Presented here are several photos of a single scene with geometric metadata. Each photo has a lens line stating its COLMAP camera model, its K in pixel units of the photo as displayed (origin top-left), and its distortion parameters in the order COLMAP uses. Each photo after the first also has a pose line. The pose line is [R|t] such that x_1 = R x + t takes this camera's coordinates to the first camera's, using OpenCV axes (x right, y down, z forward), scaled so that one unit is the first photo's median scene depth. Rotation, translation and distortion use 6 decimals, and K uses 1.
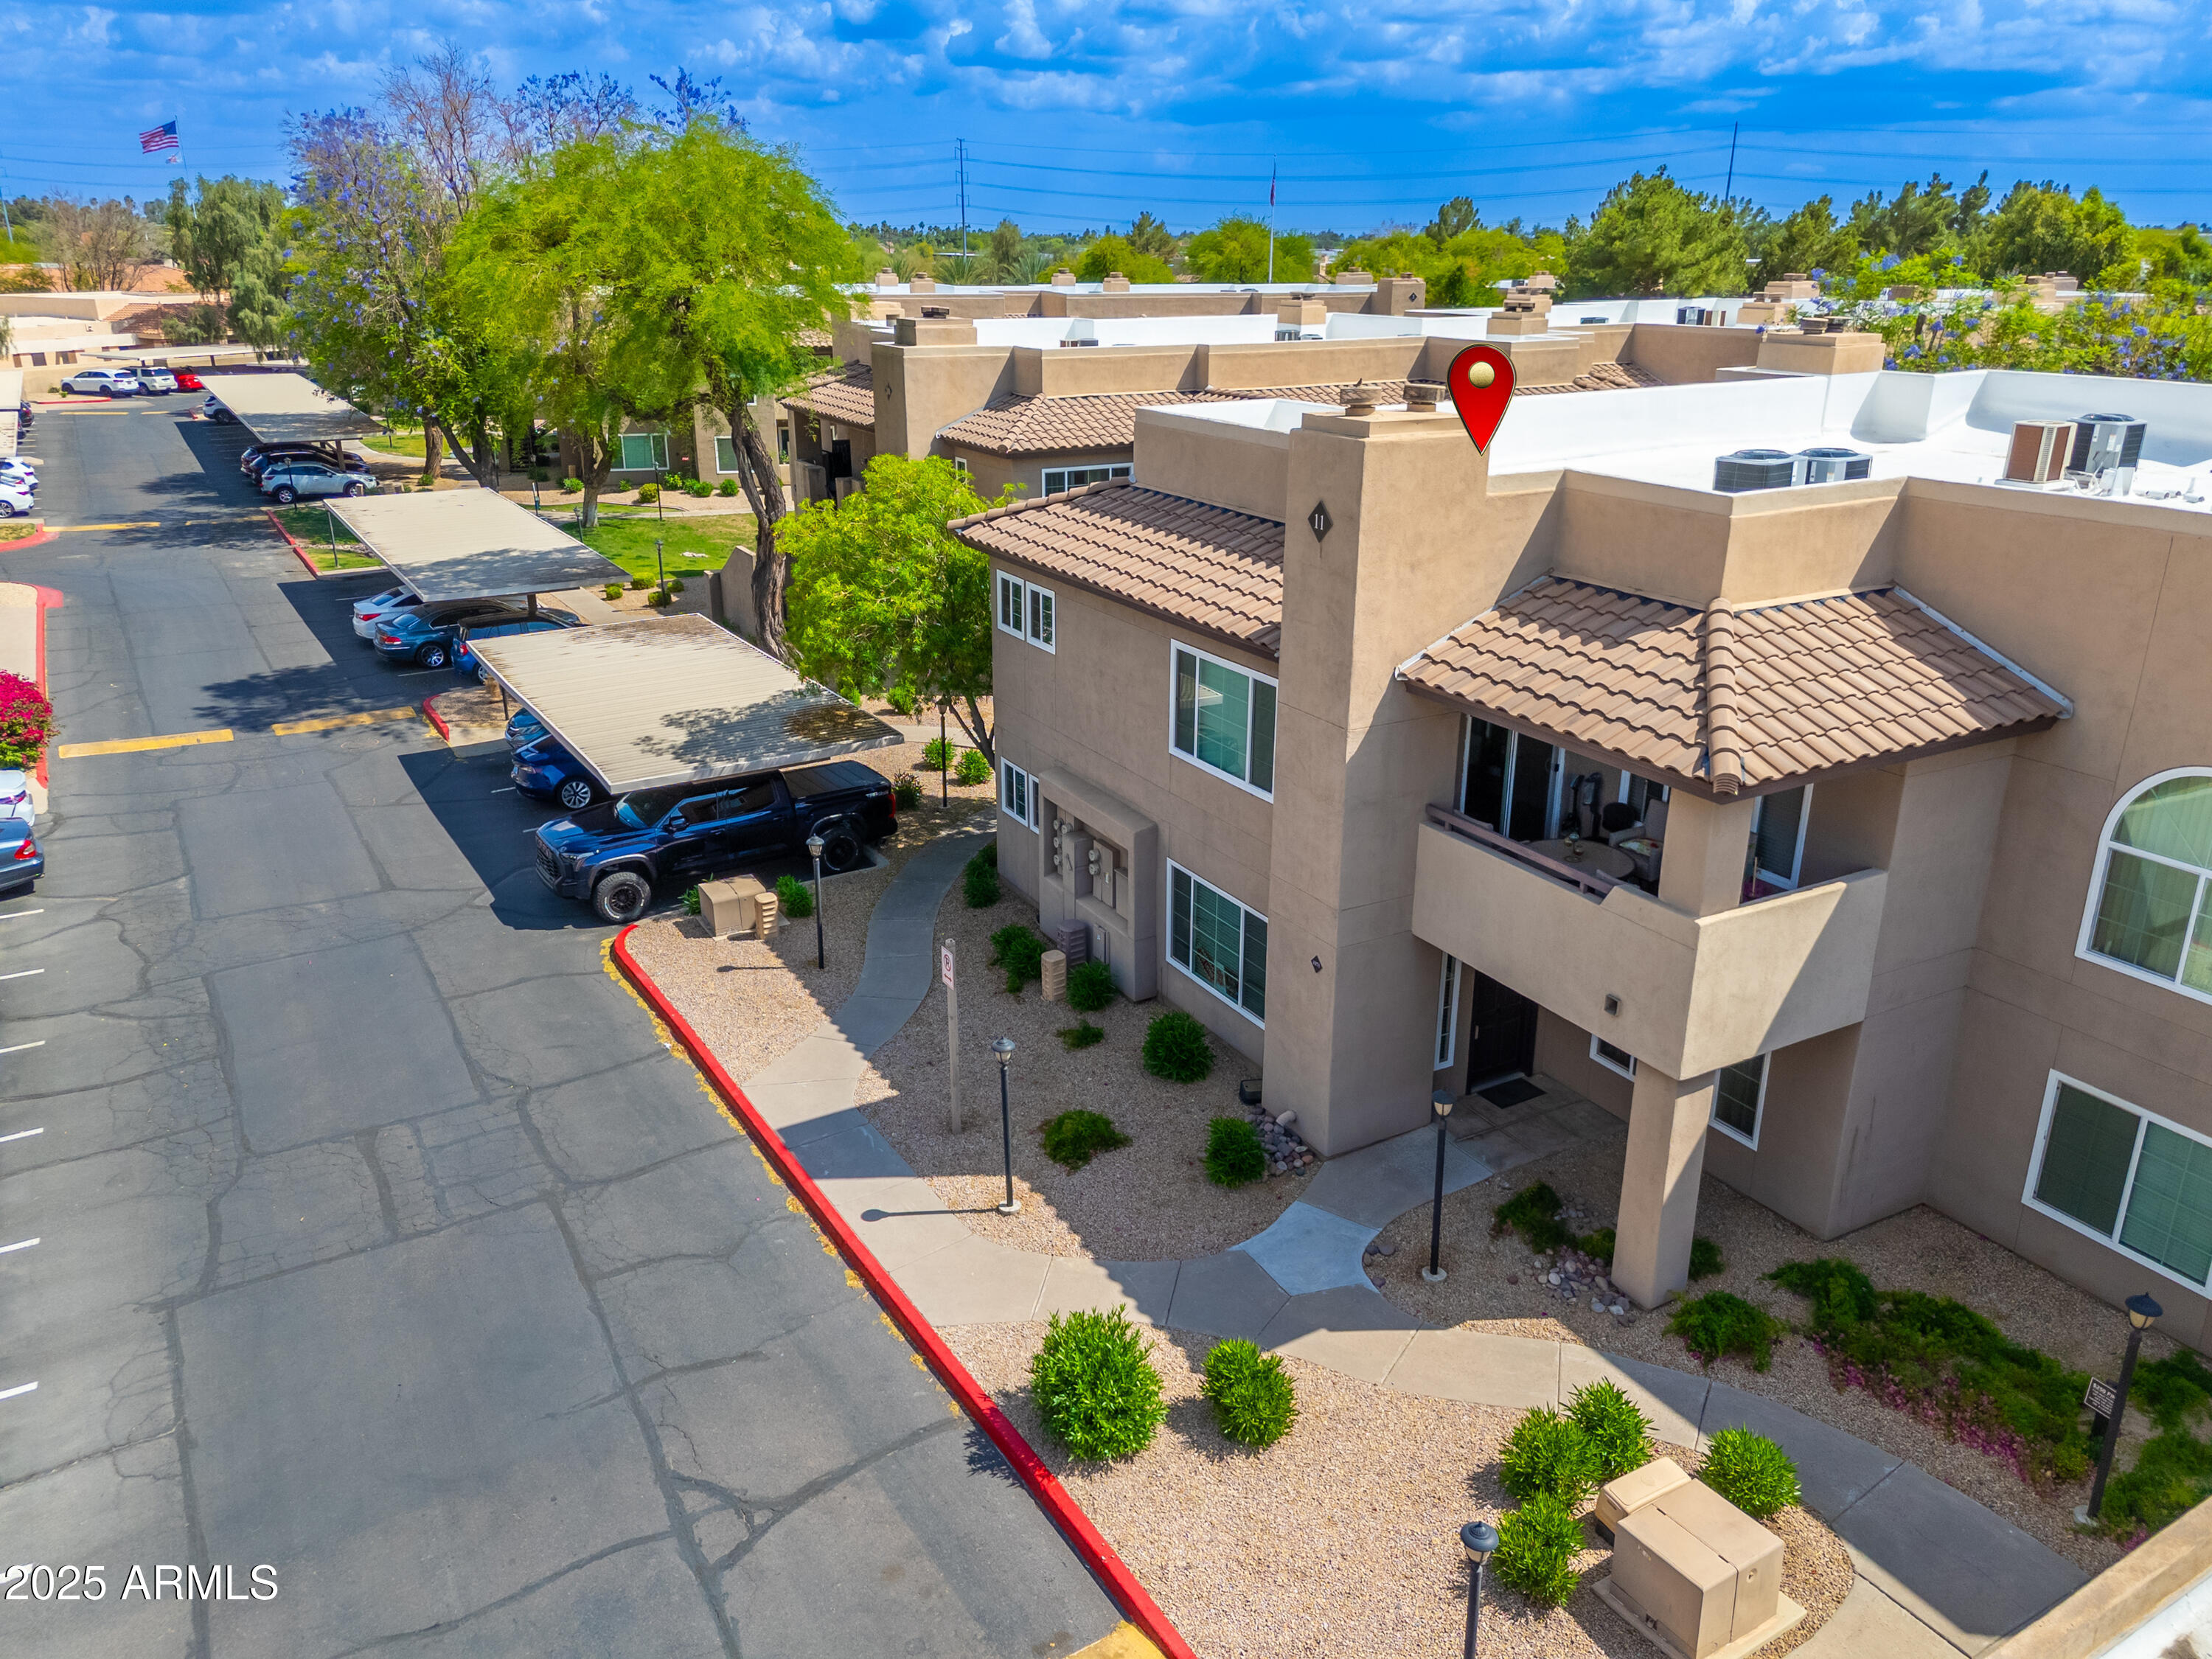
lens RADIAL K [[1631.0, 0, 1111.4], [0, 1631.0, 818.2], [0, 0, 1]] dist [0.070222, -0.038602]
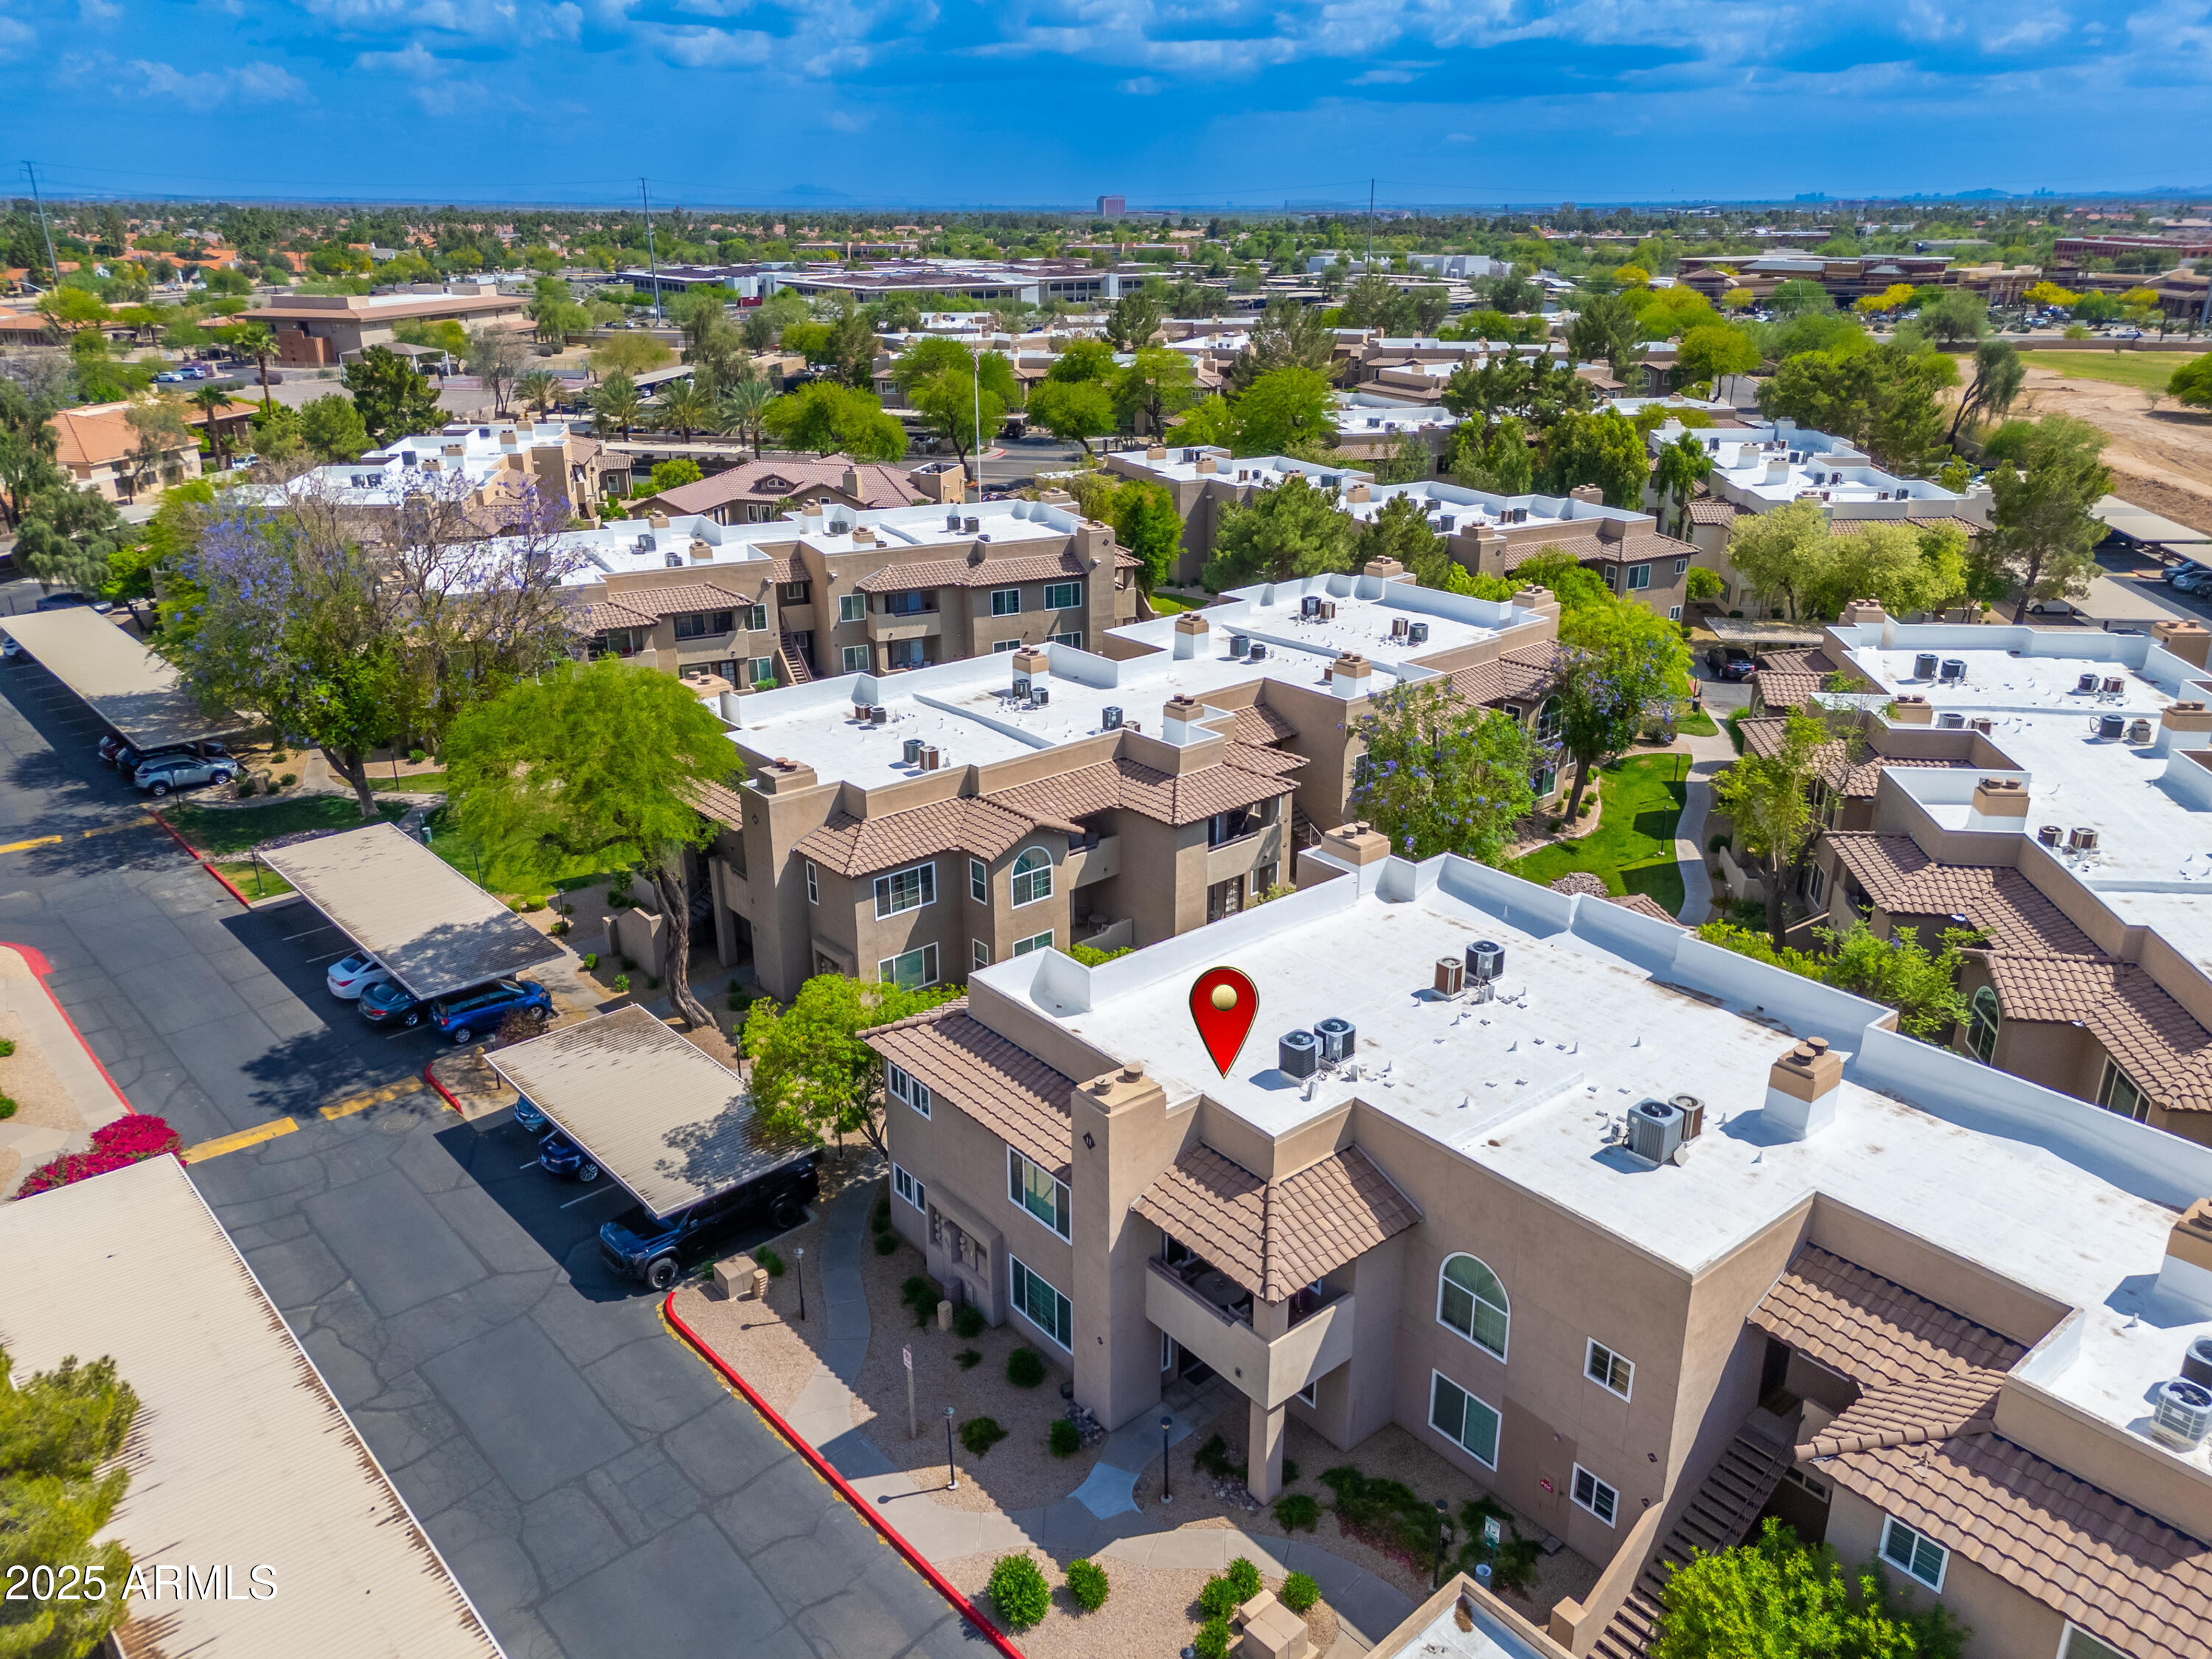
lens RADIAL K [[1631.0, 0, 1111.4], [0, 1631.0, 818.2], [0, 0, 1]] dist [0.070222, -0.038602]
pose [[0.983186, -0.069554, 0.168840, -0.141049], [0.066136, 0.997477, 0.025790, -0.546790], [-0.170207, -0.014190, 0.985306, -0.882217]]
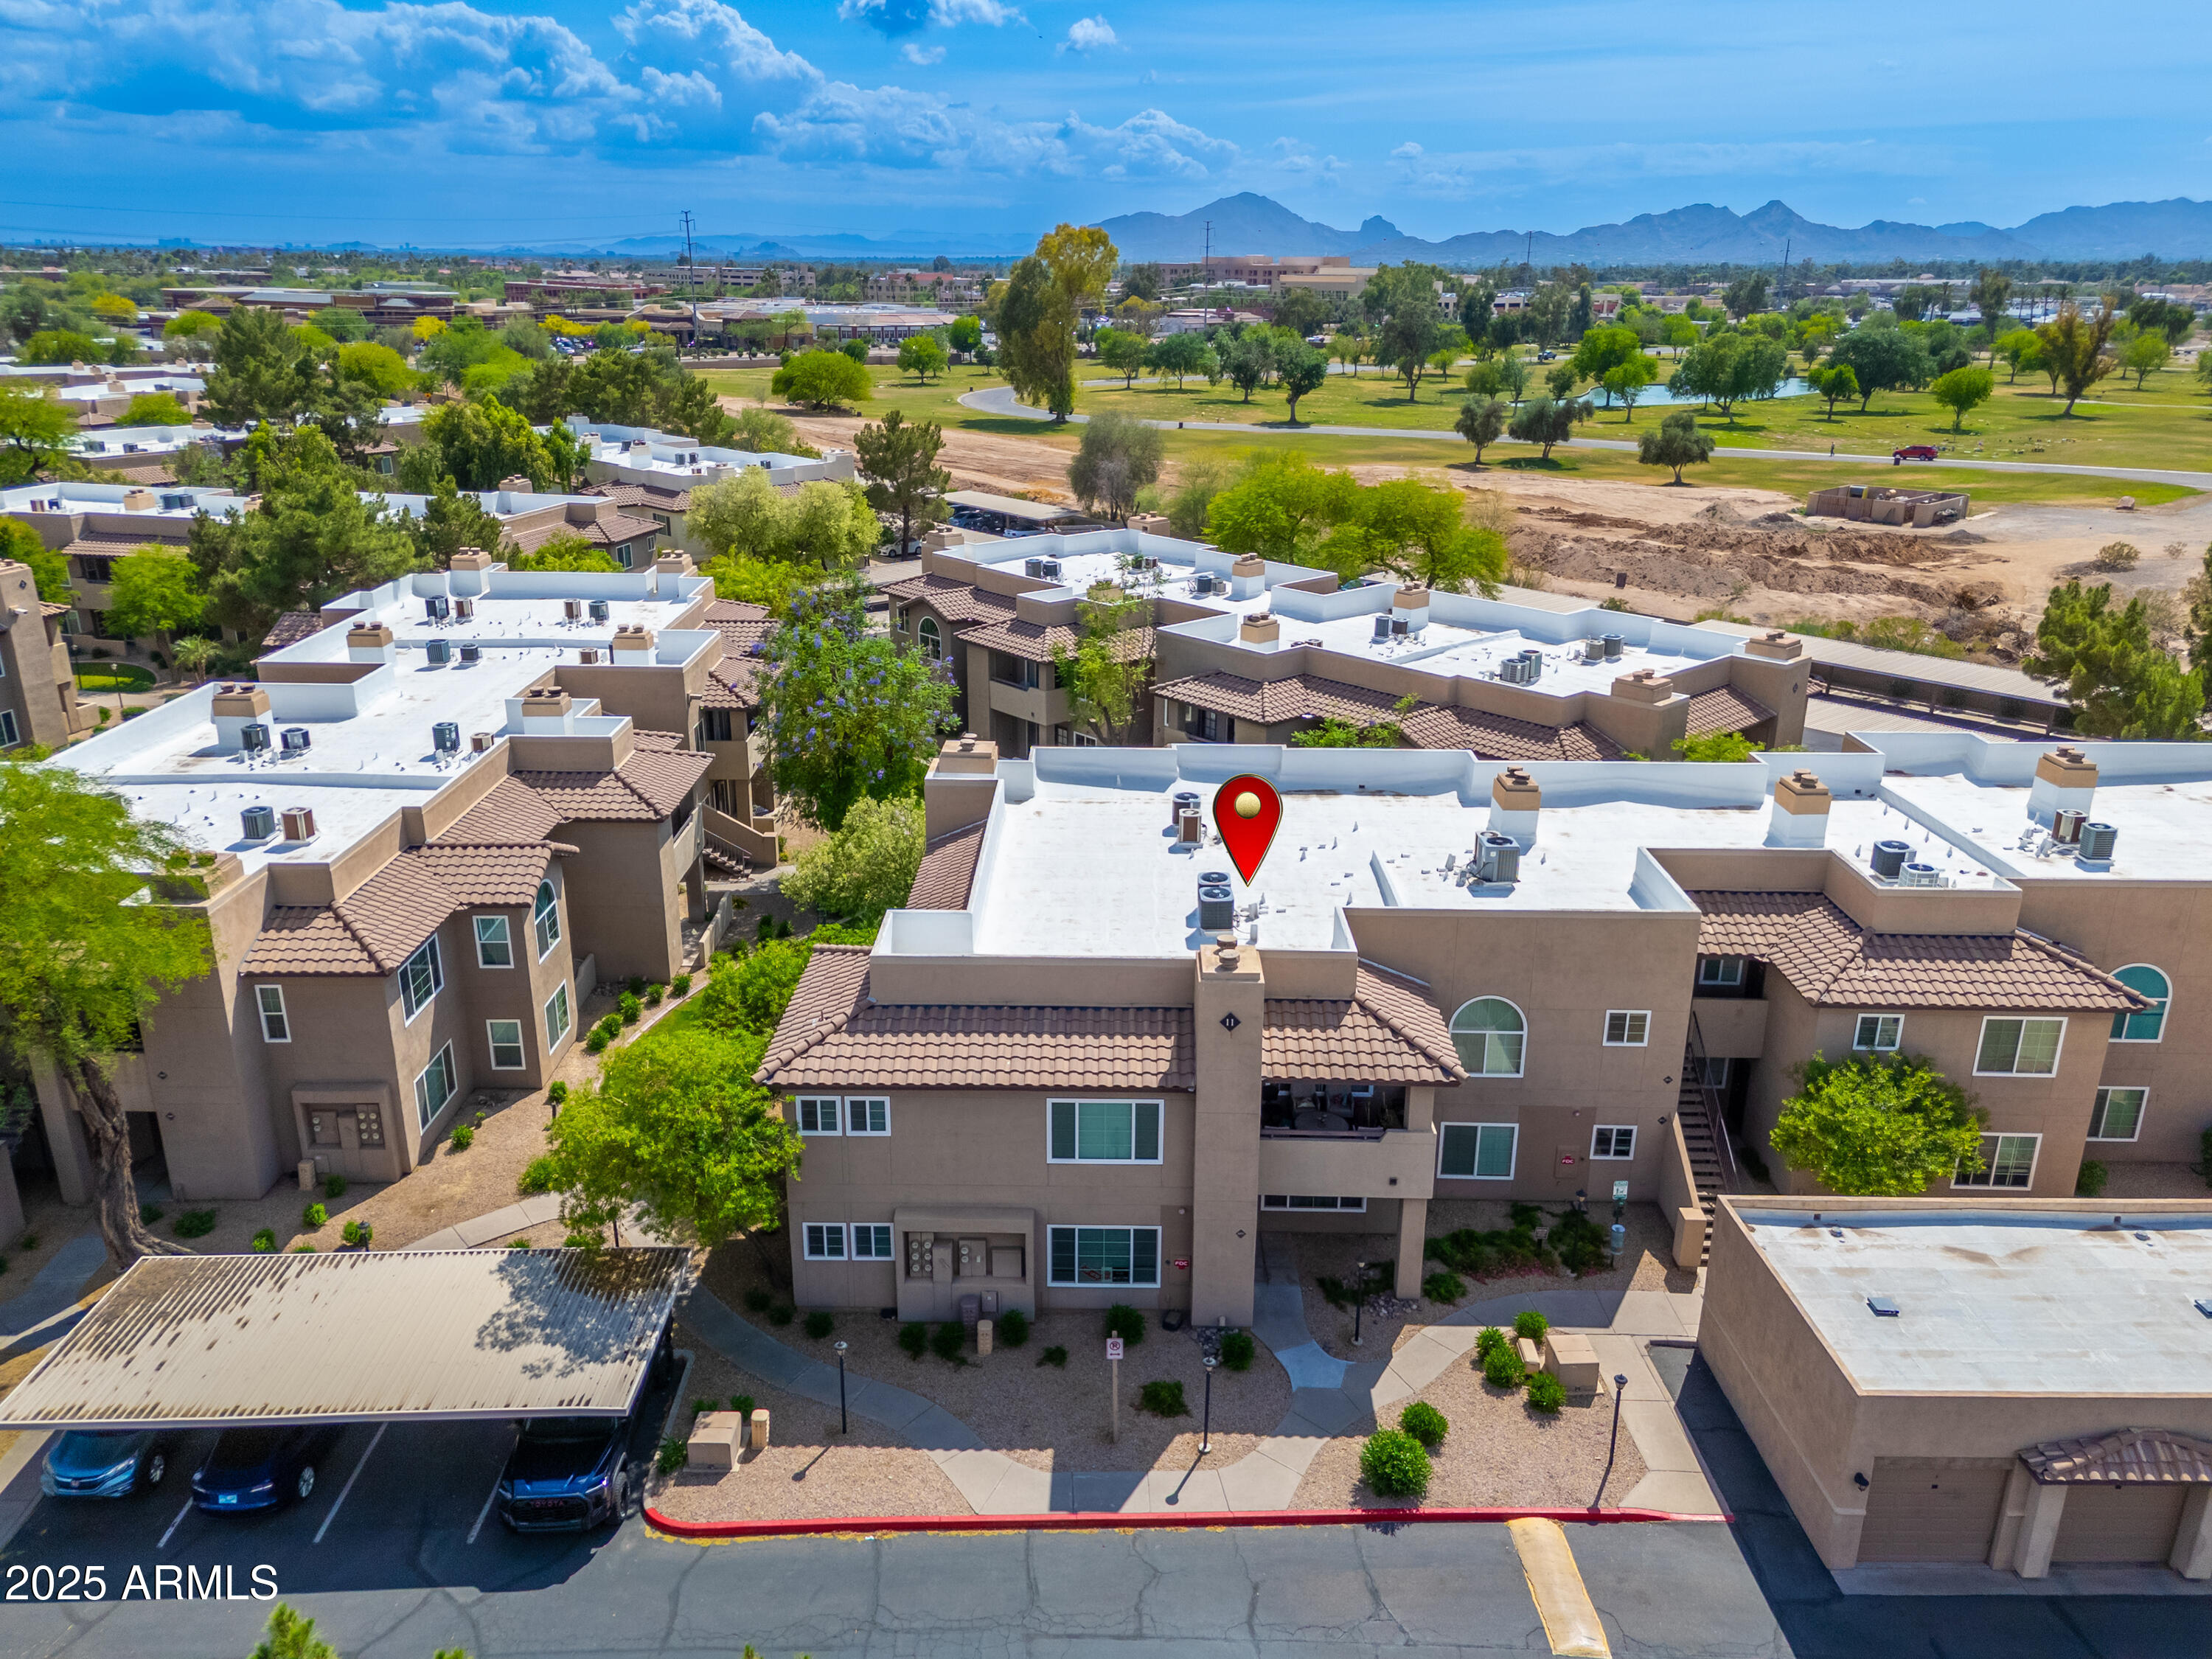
lens RADIAL K [[1631.0, 0, 1111.4], [0, 1631.0, 818.2], [0, 0, 1]] dist [0.070222, -0.038602]
pose [[0.498154, -0.280681, 0.820403, -1.254519], [0.283481, 0.946884, 0.151821, -0.637647], [-0.819440, 0.156939, 0.551261, 0.007220]]
